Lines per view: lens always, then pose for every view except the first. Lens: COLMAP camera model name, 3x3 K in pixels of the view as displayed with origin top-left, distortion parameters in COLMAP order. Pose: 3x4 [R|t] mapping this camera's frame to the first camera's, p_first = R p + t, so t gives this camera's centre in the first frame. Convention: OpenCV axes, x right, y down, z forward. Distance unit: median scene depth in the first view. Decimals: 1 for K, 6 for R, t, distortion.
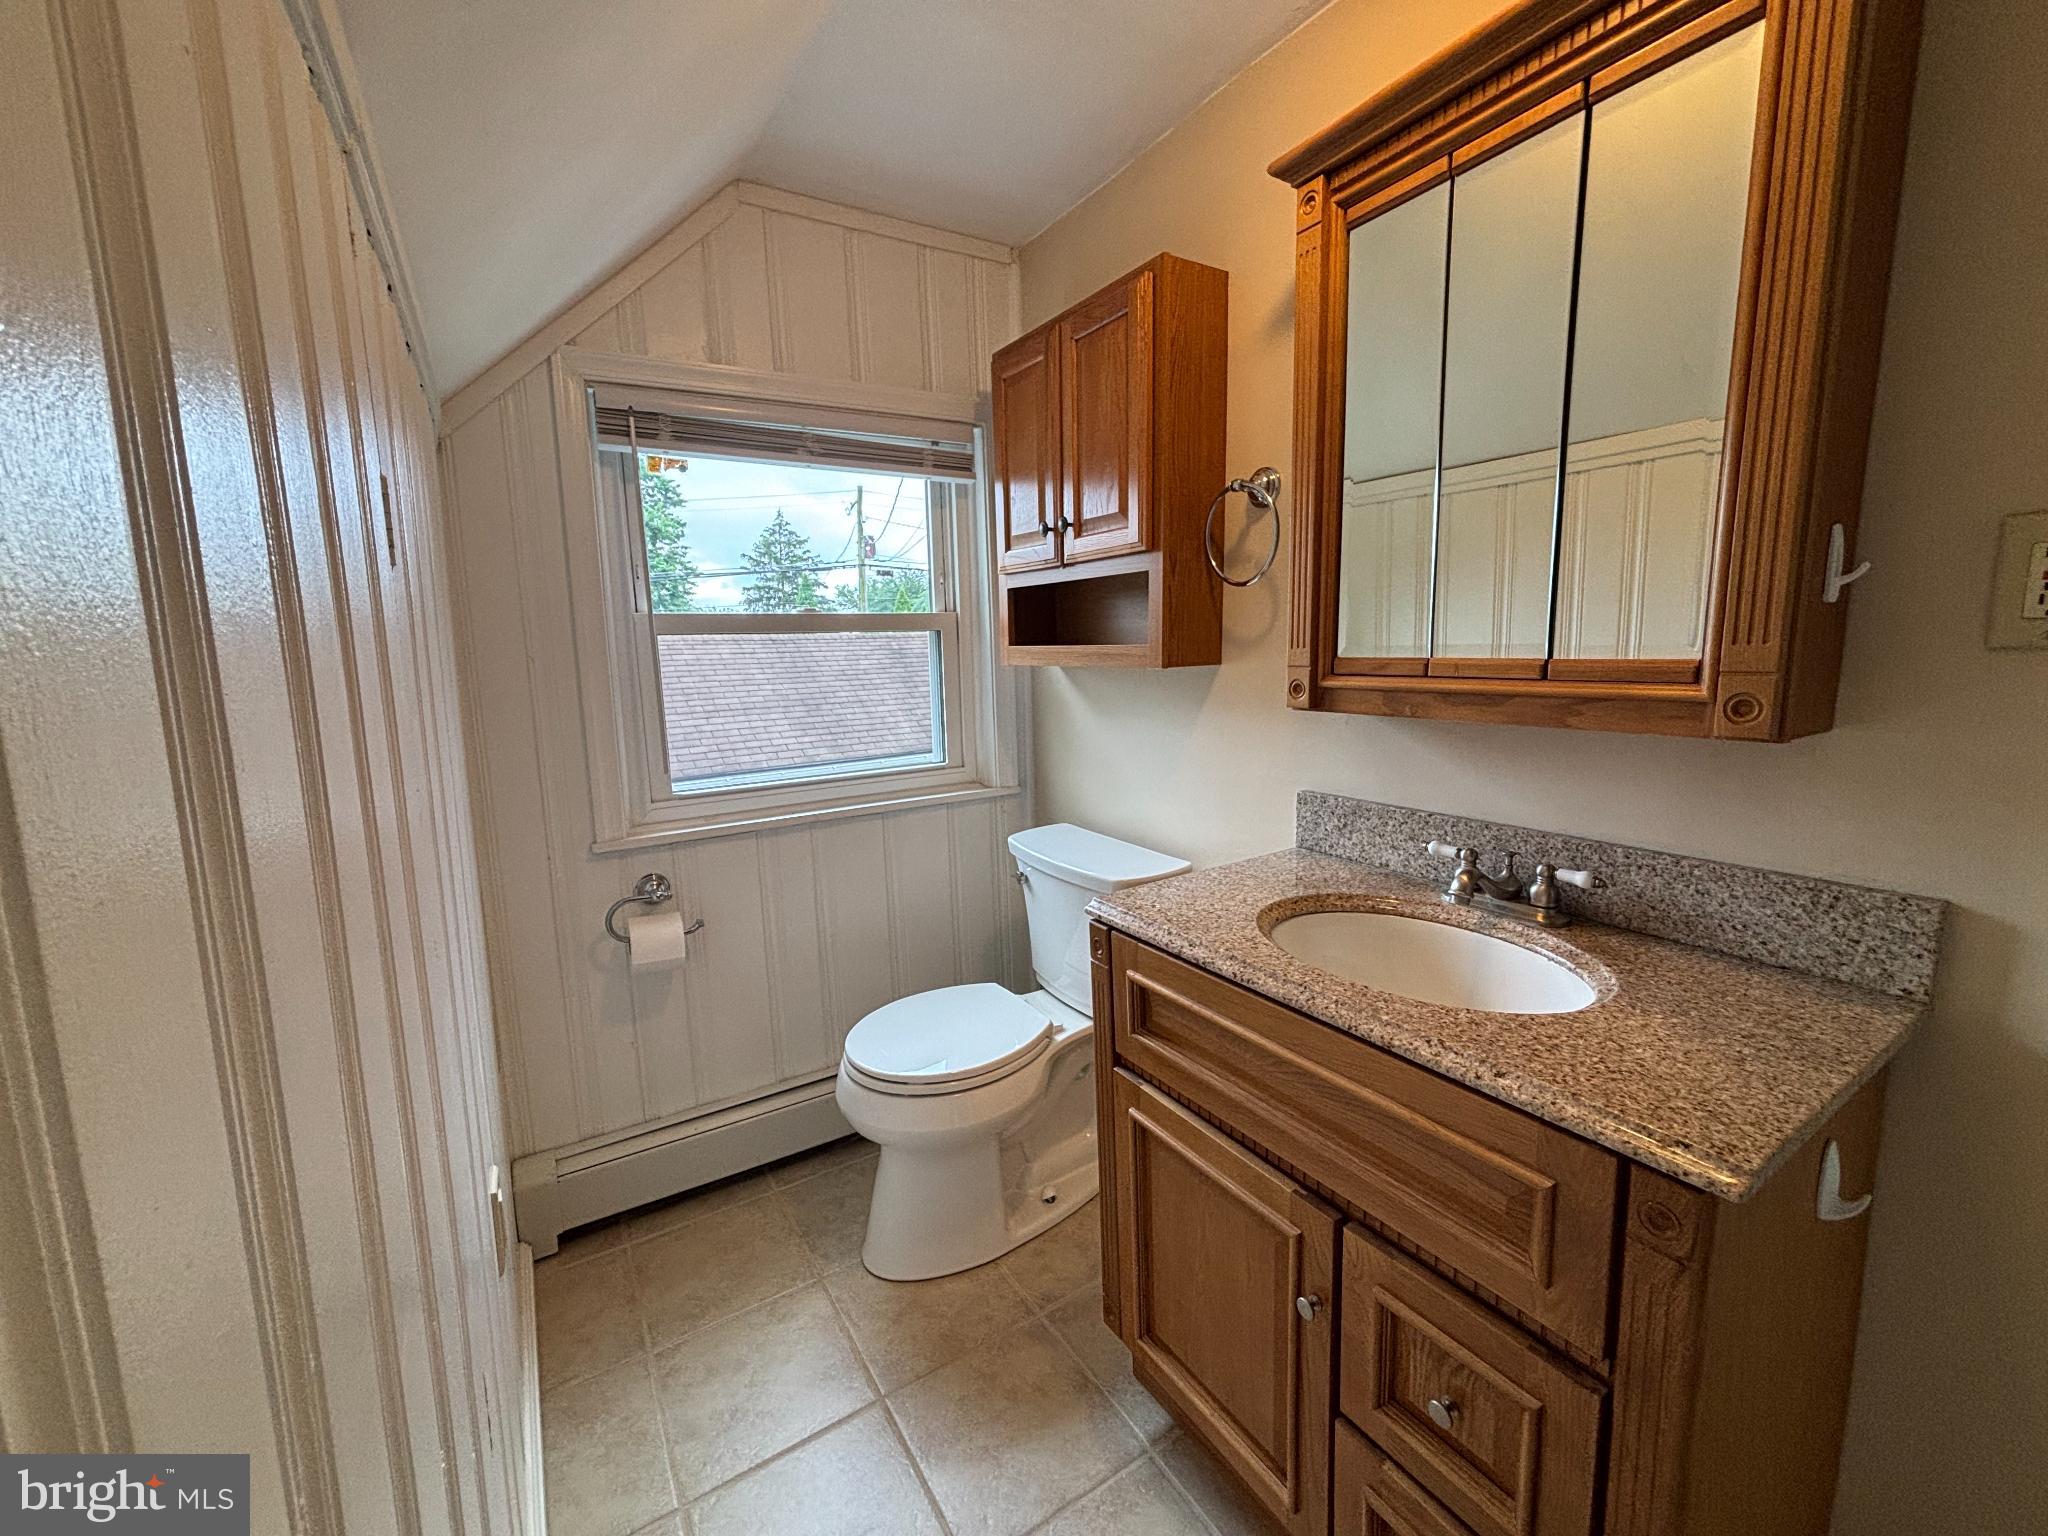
lens RADIAL K [[827.9, 0, 1028.1], [0, 827.9, 762.8], [0, 0, 1]] dist [0.004988, -0.000781]
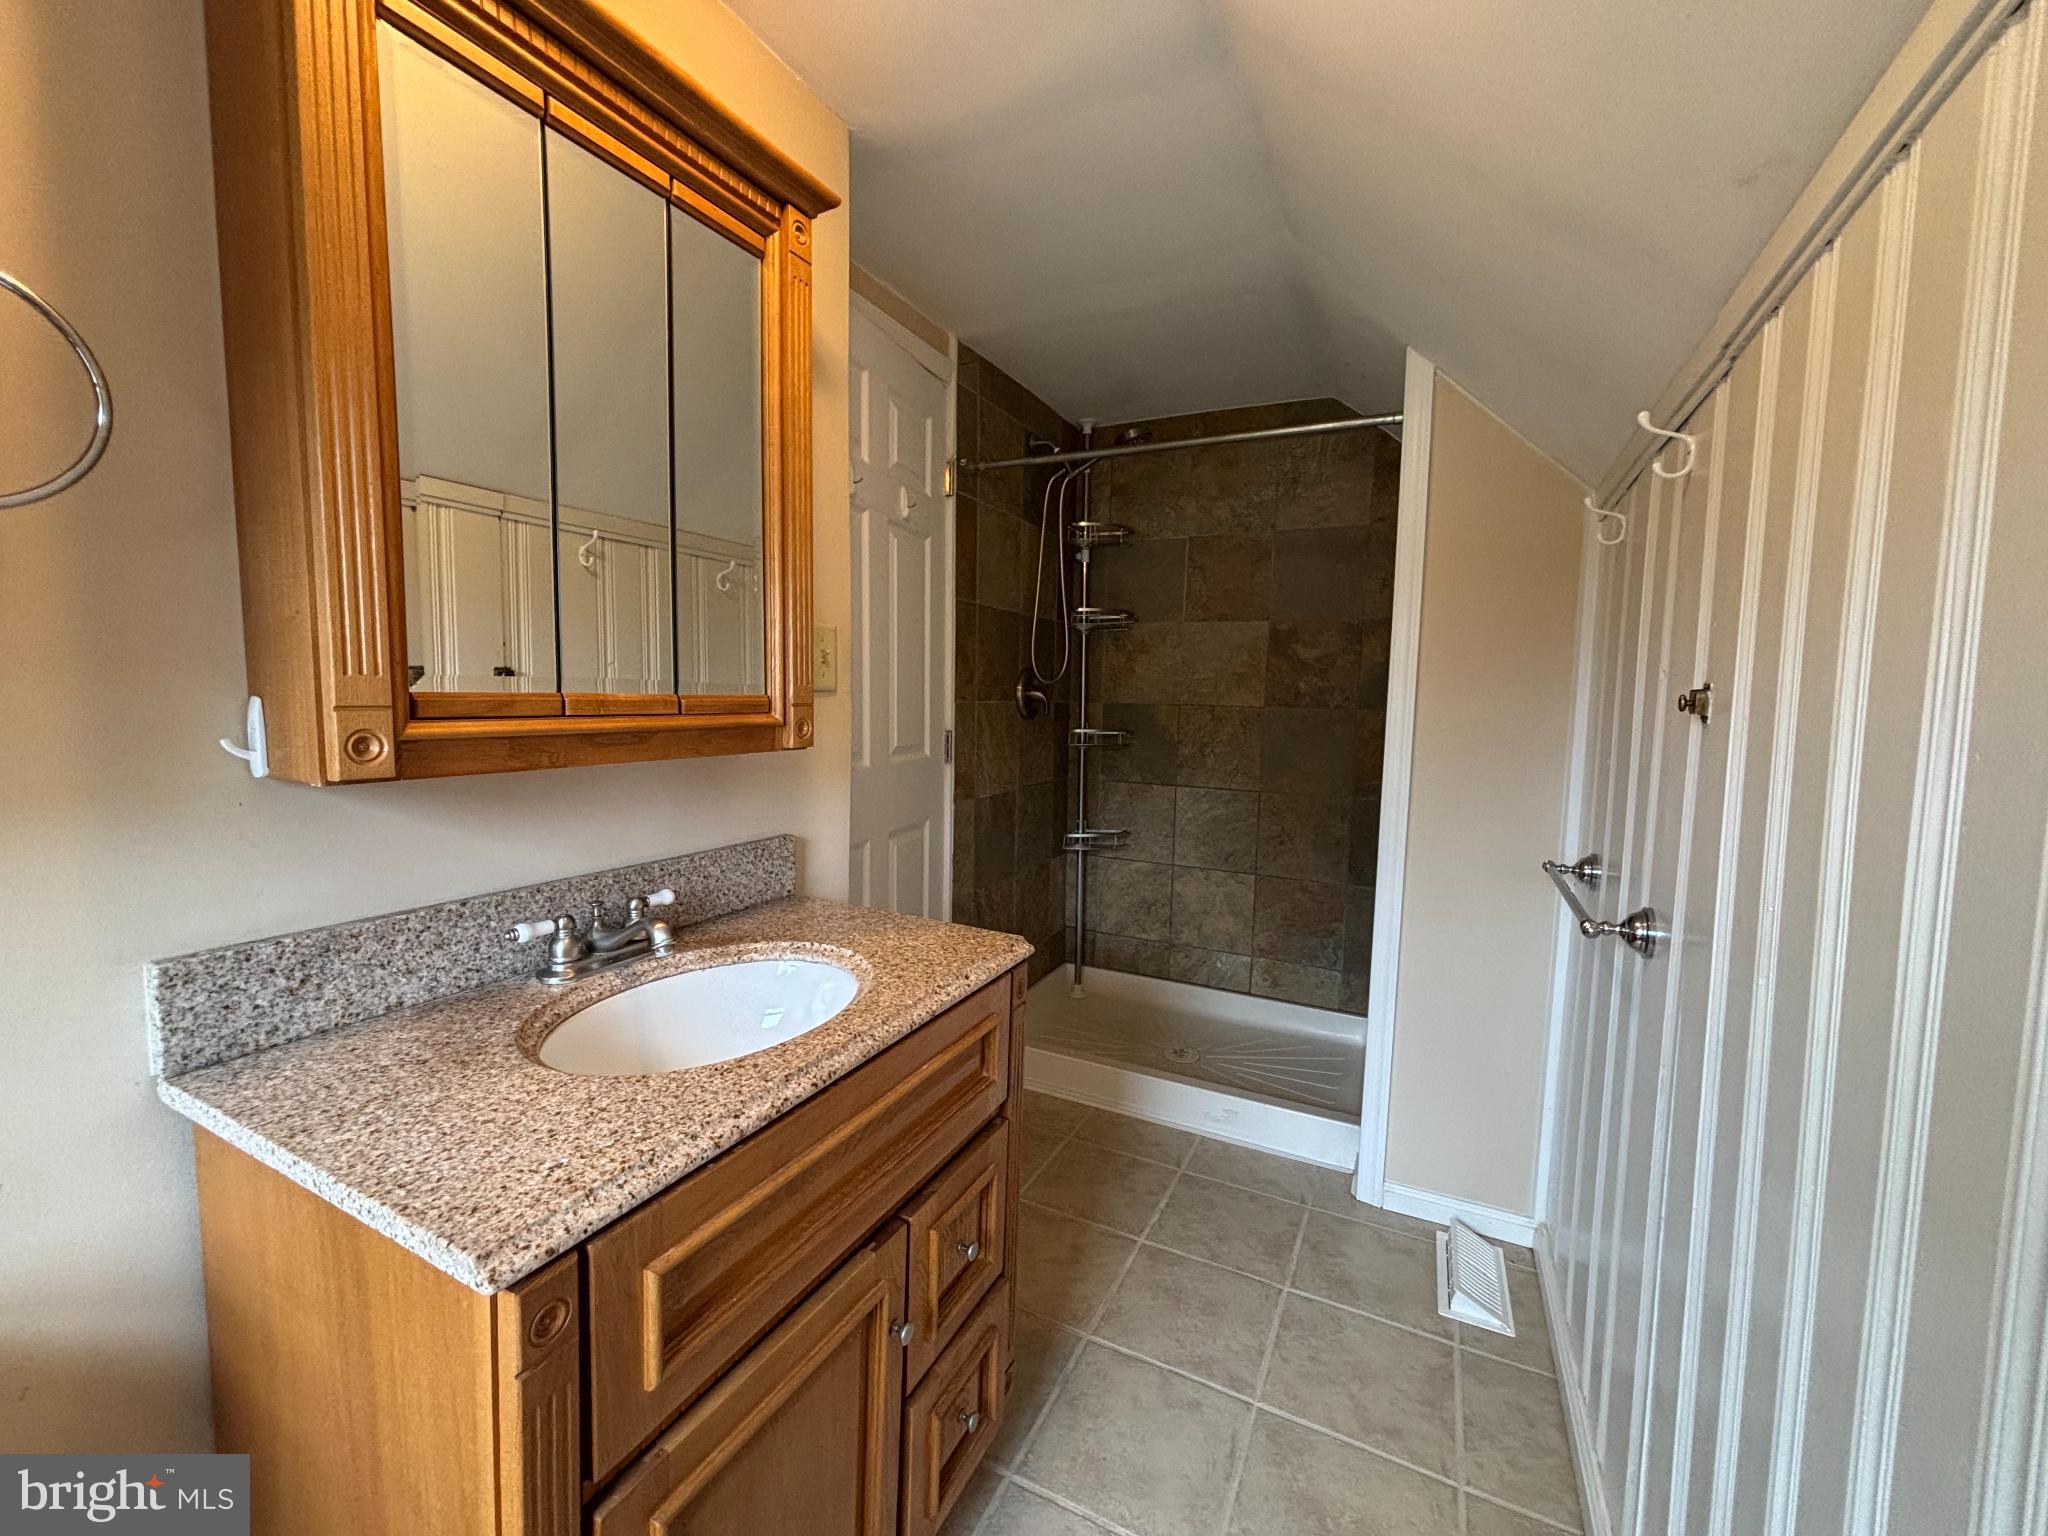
lens RADIAL K [[827.9, 0, 1019.9], [0, 827.9, 755.0], [0, 0, 1]] dist [0.004988, -0.000781]
pose [[-0.524085, -0.048671, 0.850274, -0.494552], [0.117052, 0.984775, 0.128517, -0.129464], [-0.843584, 0.166880, -0.510409, 1.142938]]
